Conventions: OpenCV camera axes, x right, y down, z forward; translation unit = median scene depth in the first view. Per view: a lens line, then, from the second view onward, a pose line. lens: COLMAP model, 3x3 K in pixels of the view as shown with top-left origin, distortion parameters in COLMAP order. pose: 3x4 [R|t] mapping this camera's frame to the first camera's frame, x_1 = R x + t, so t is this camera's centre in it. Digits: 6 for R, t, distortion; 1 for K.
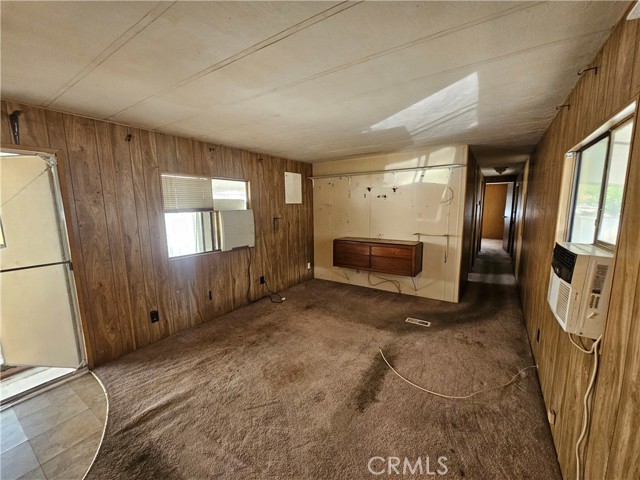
lens RADIAL K [[262.4, 0, 320.9], [0, 262.4, 242.2], [0, 0, 1]] dist [-0.000265, -0.000012]
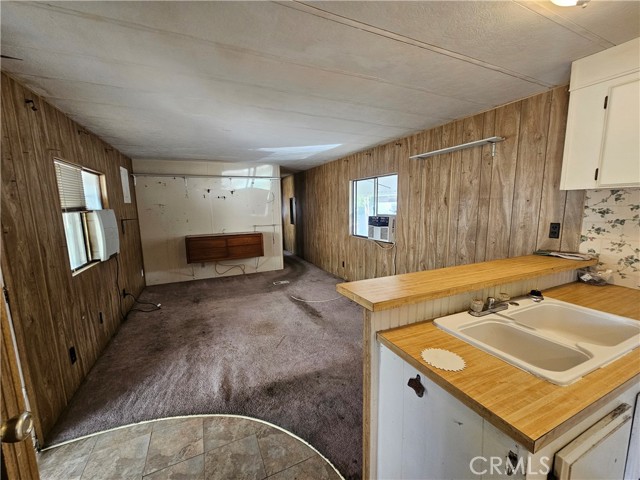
lens RADIAL K [[262.4, 0, 320.9], [0, 262.4, 242.2], [0, 0, 1]] dist [-0.000265, -0.000012]
pose [[0.519427, -0.120552, 0.845969, -0.642755], [0.128691, 0.989743, 0.062024, 0.012655], [-0.844769, 0.076652, 0.529613, 0.006860]]
